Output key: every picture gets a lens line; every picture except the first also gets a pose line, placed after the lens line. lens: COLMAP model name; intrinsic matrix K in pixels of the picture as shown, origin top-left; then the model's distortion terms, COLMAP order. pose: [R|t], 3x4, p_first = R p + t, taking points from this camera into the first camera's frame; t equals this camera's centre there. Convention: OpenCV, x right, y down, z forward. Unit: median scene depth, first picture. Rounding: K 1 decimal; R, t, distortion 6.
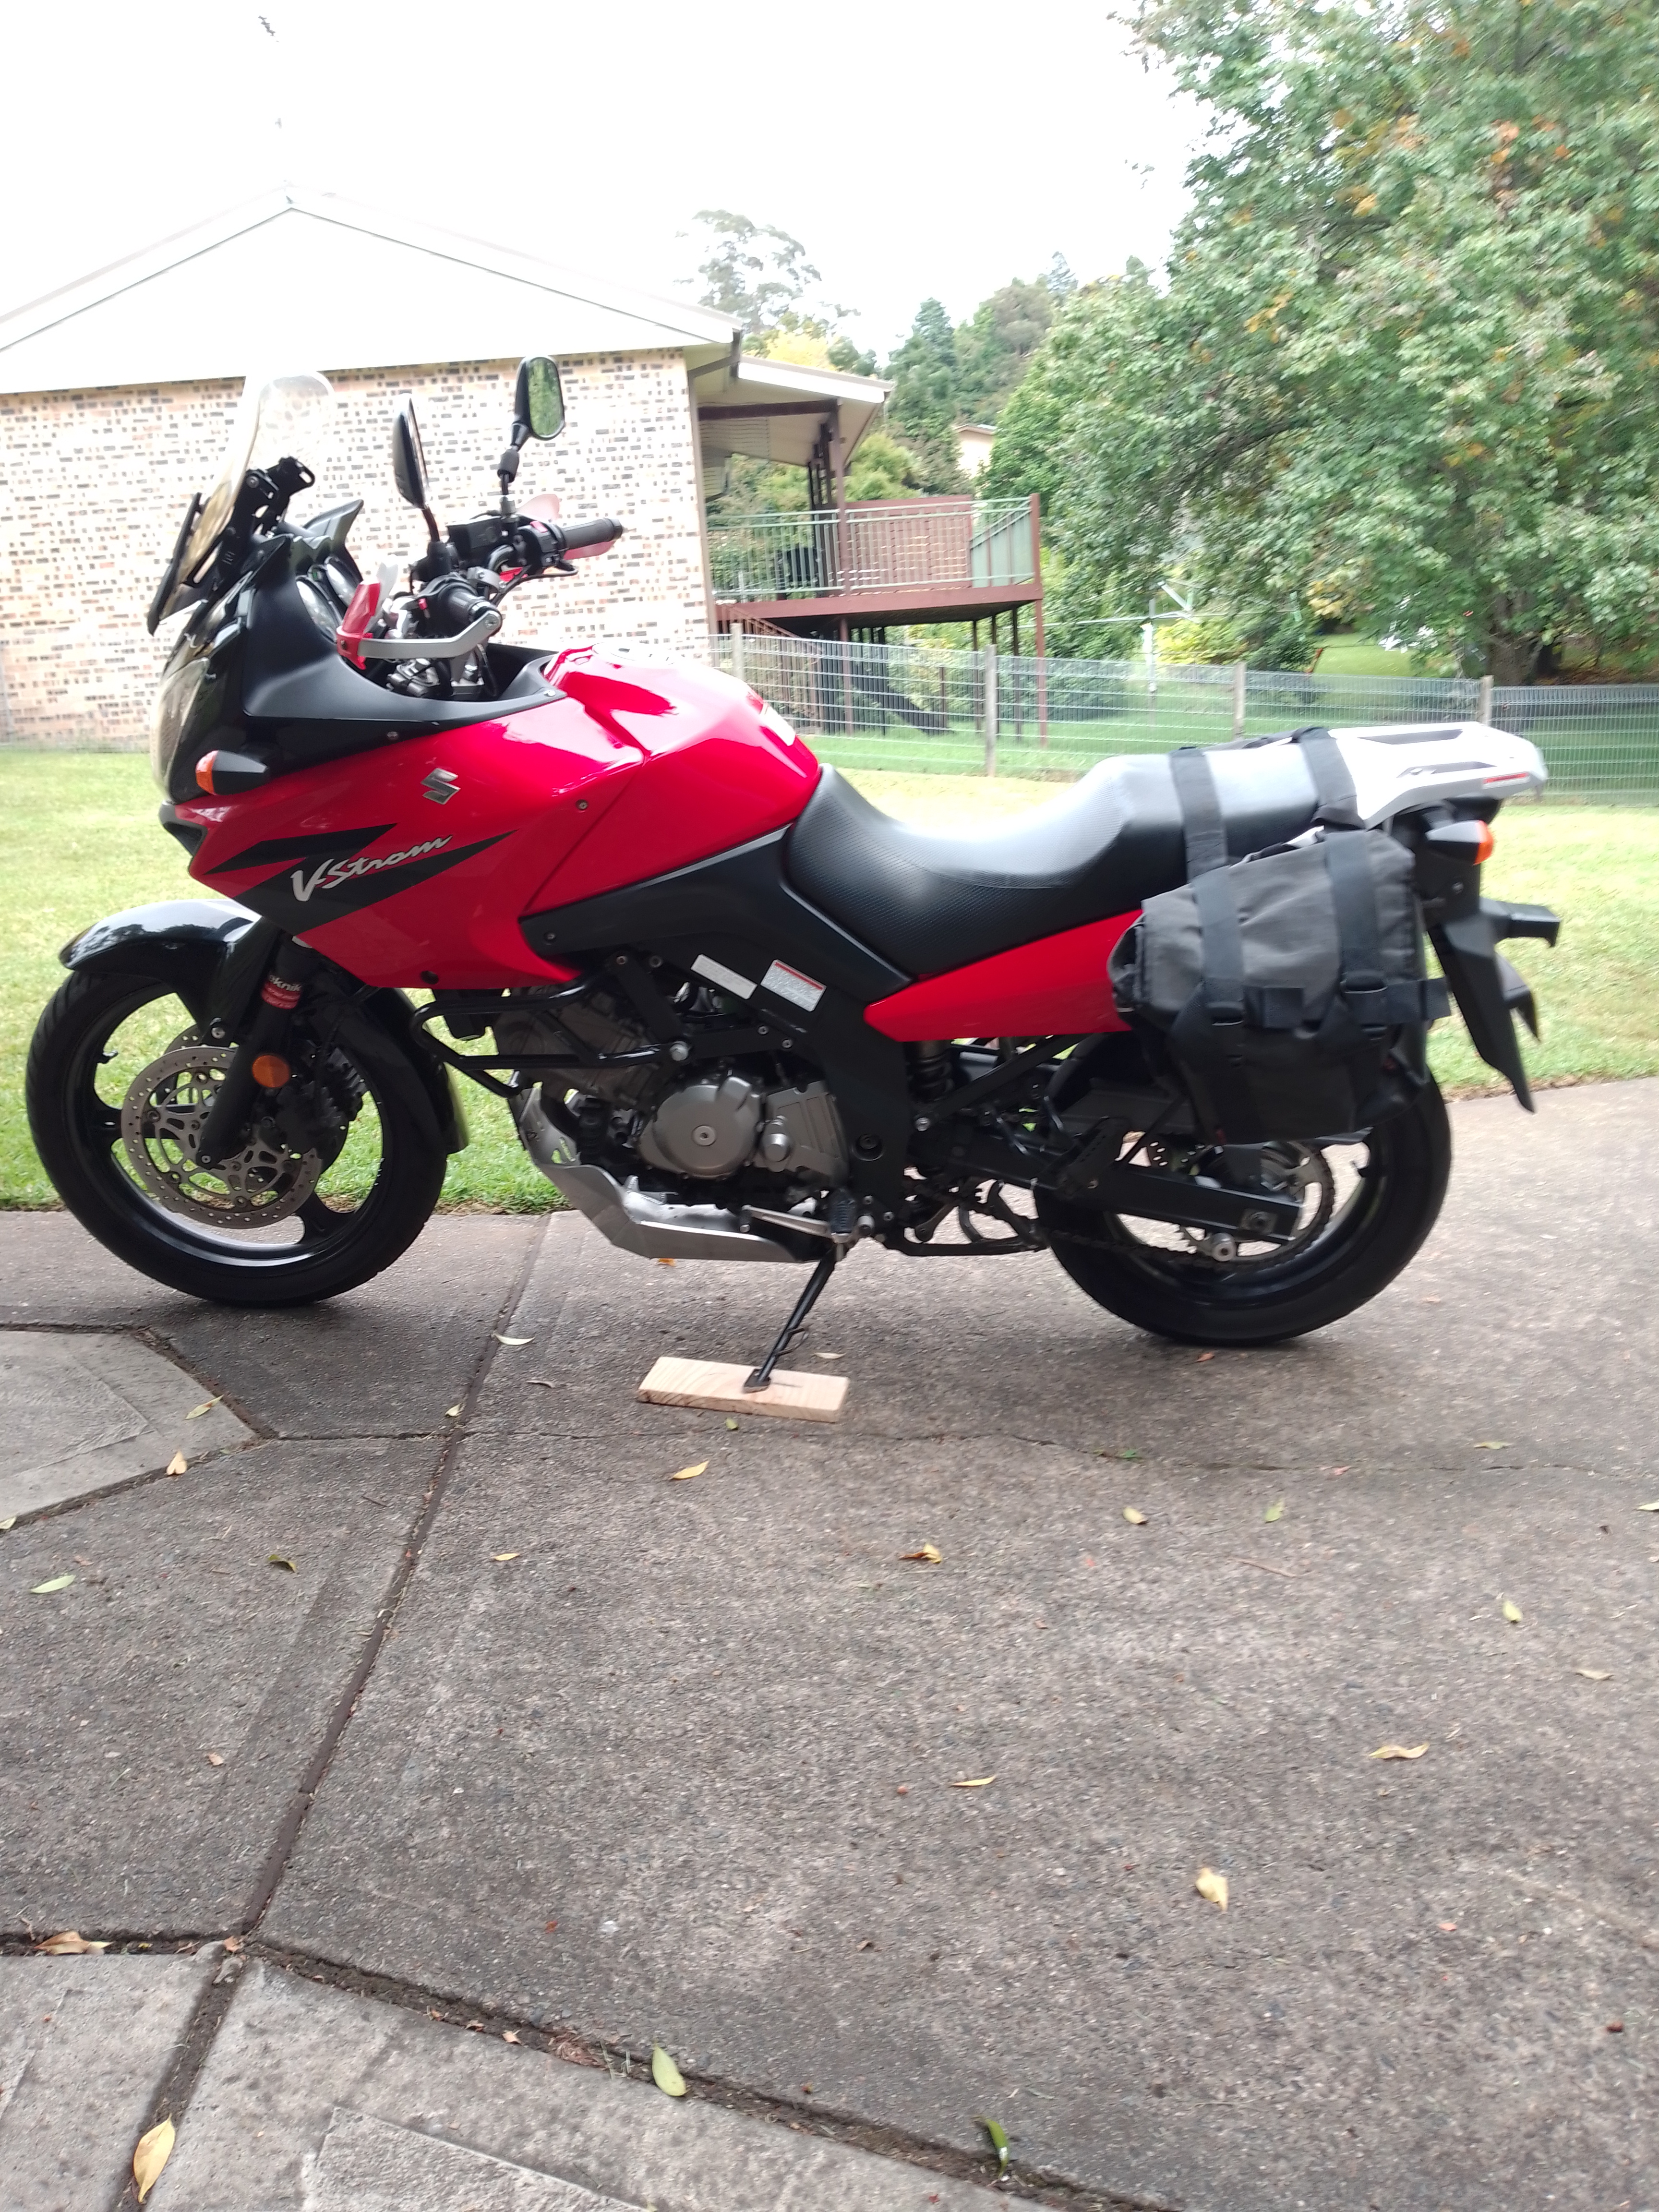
lens RADIAL K [[1730.4, 0, 829.5], [0, 1730.4, 1106.0], [0, 0, 1]] dist [0.047013, -0.101569]
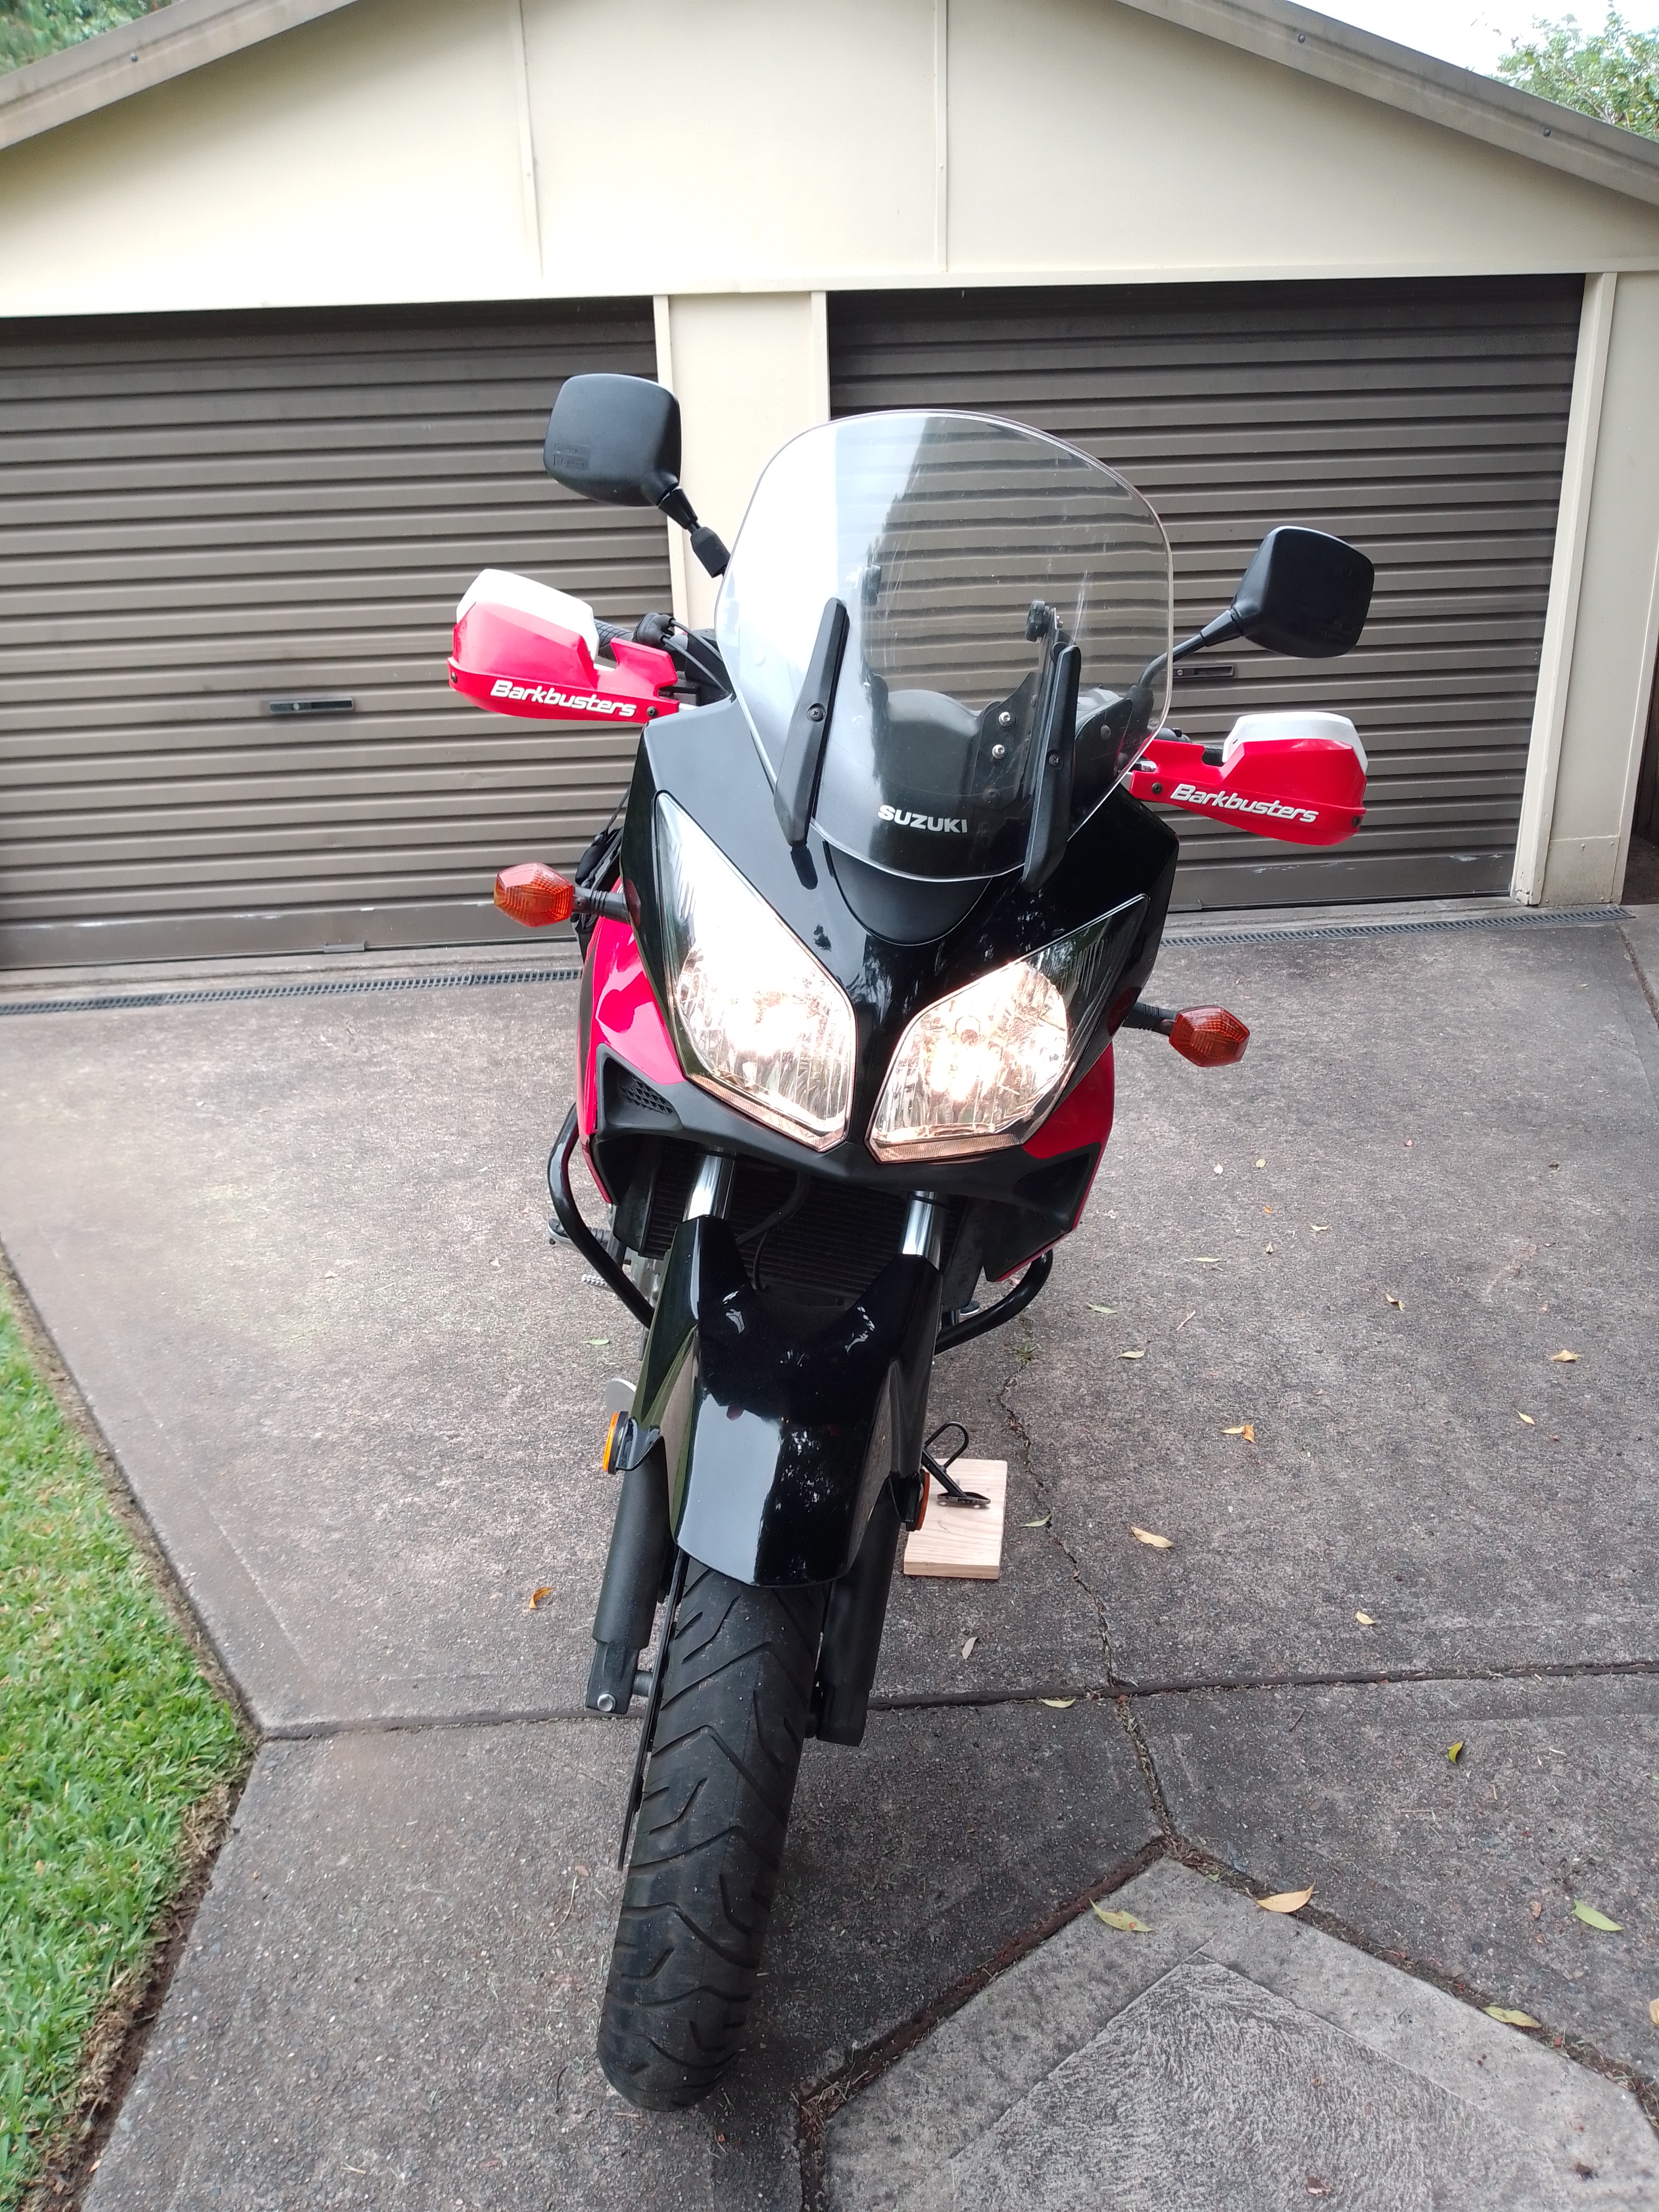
lens RADIAL K [[1730.4, 0, 829.5], [0, 1730.4, 1106.0], [0, 0, 1]] dist [0.047013, -0.101569]
pose [[-0.020280, -0.344437, 0.938590, -1.239444], [0.243286, 0.908865, 0.338785, -0.551931], [-0.969743, 0.235216, 0.065365, 1.336890]]
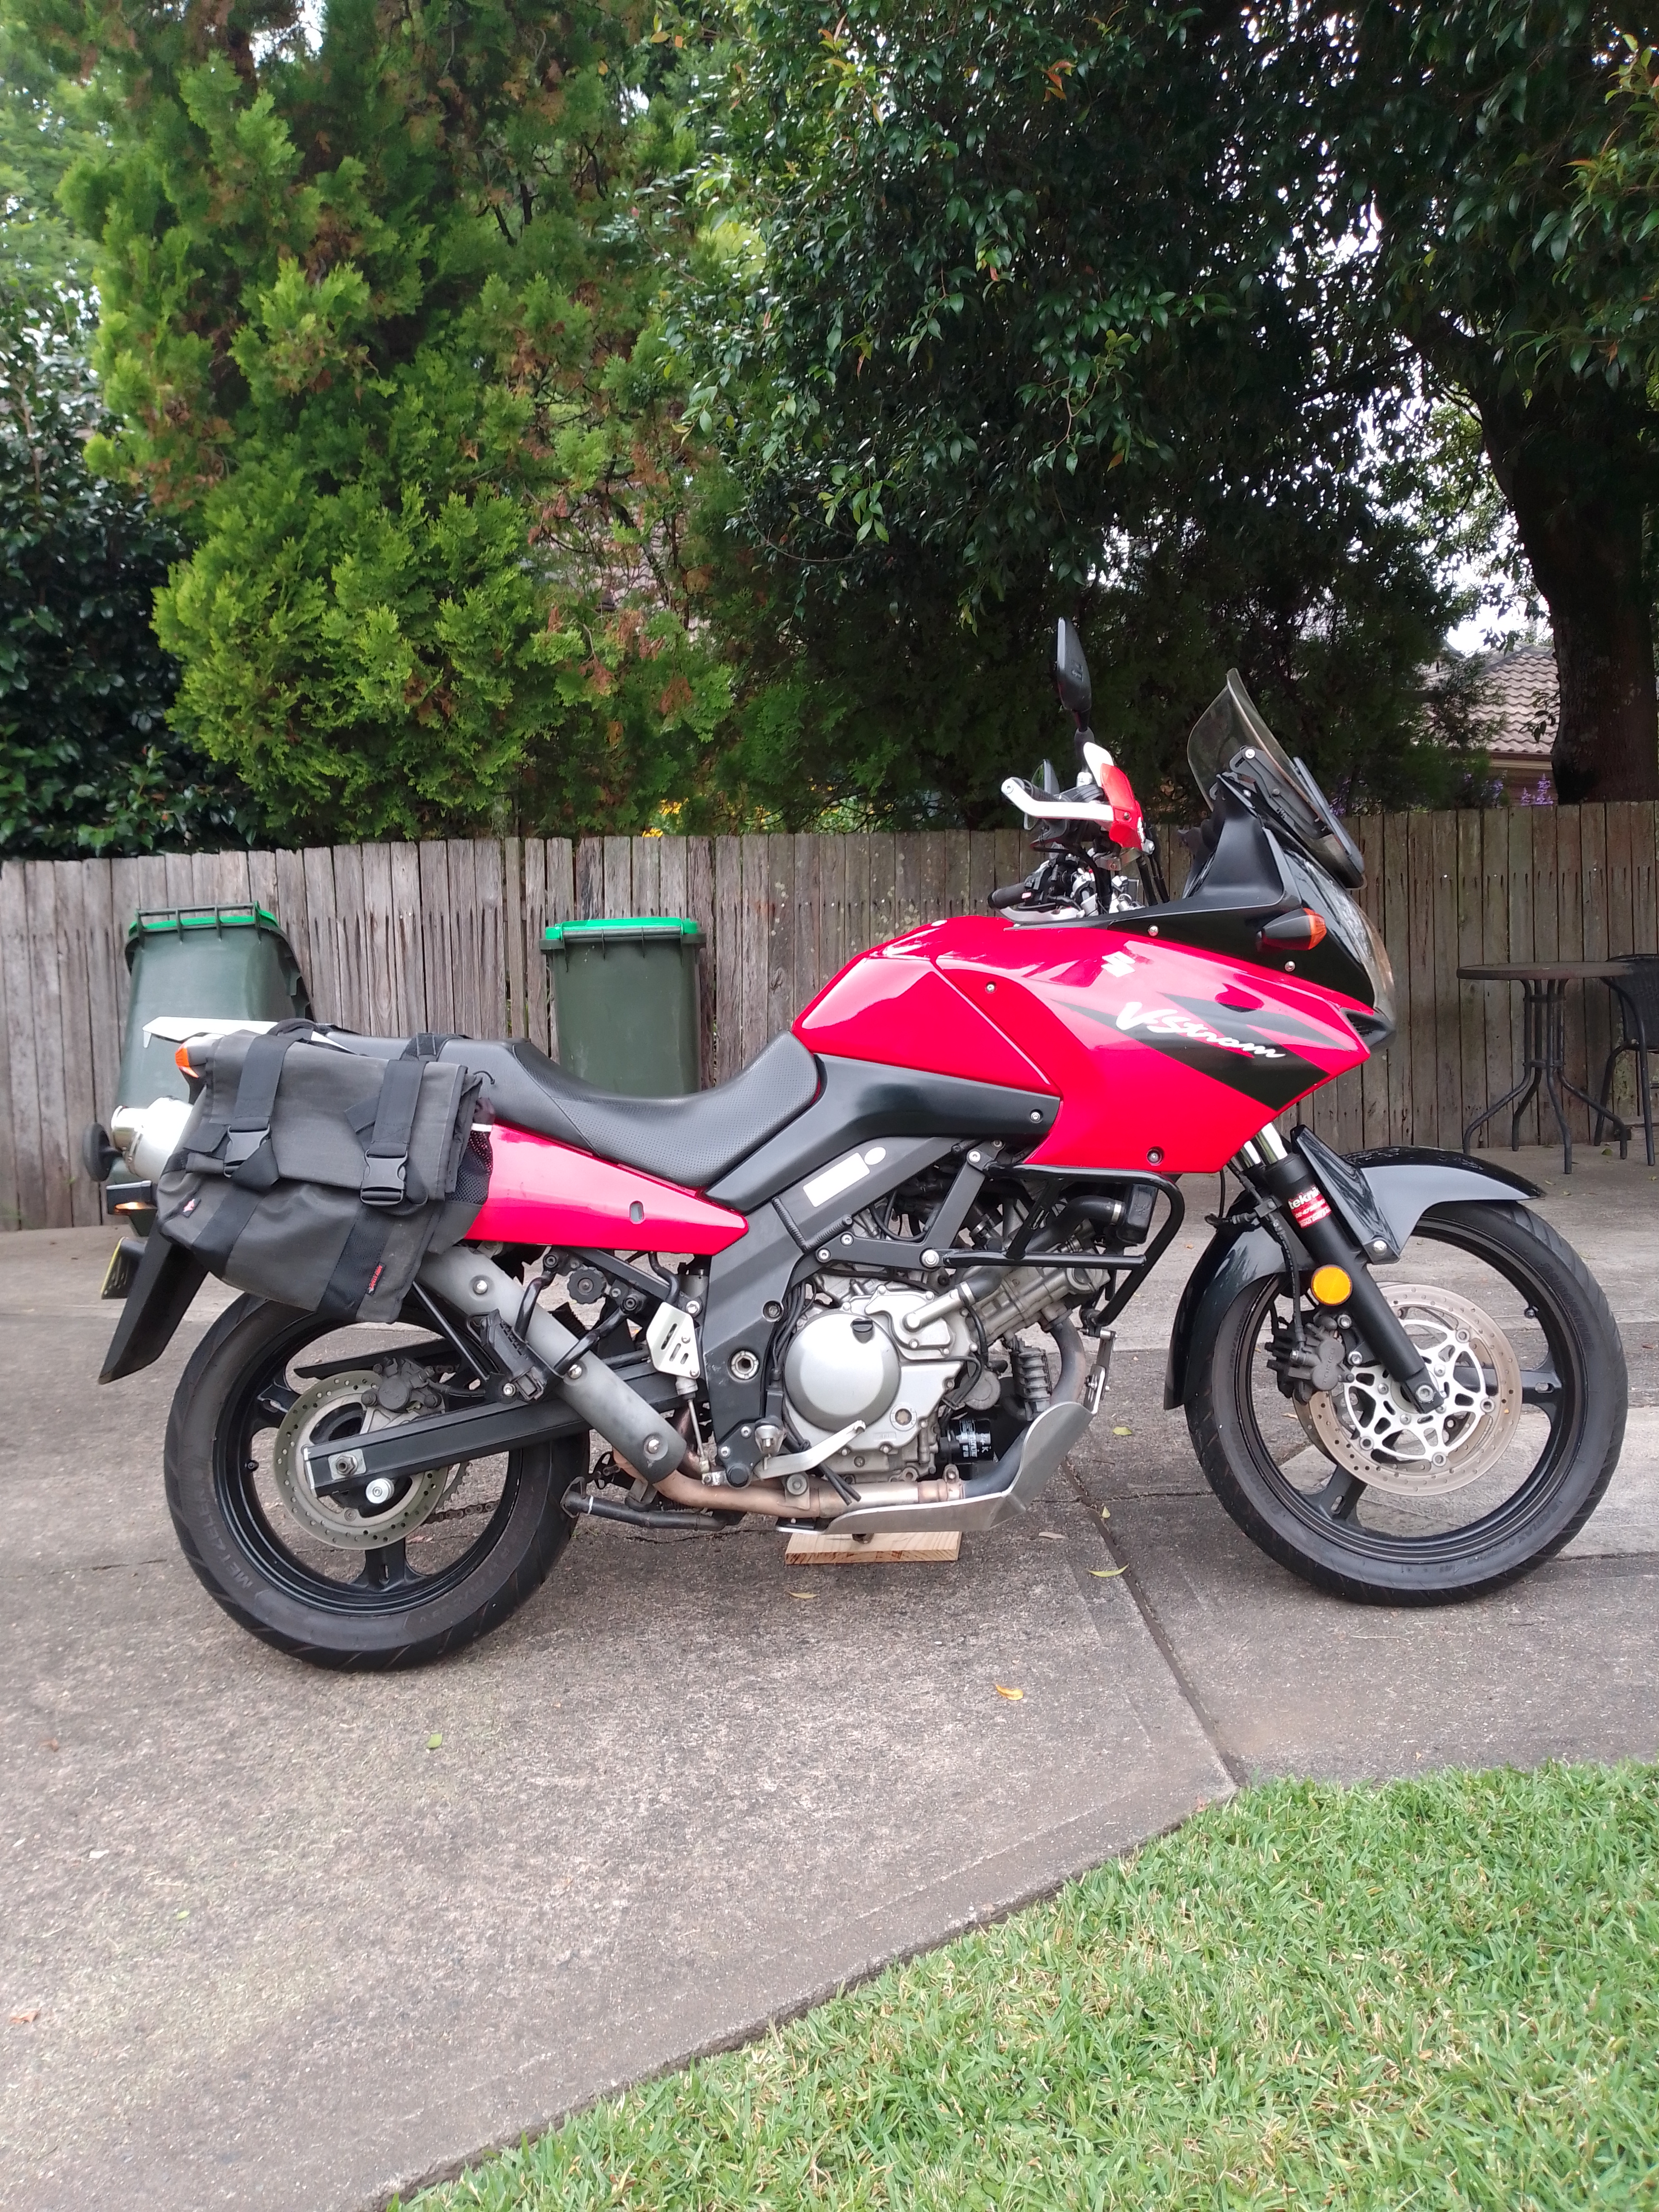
lens RADIAL K [[1730.4, 0, 829.5], [0, 1730.4, 1106.0], [0, 0, 1]] dist [0.047013, -0.101569]
pose [[-0.999277, 0.037853, -0.003521, -0.029564], [0.034608, 0.944117, 0.327789, -0.707008], [0.015732, 0.327430, -0.944745, 2.826798]]
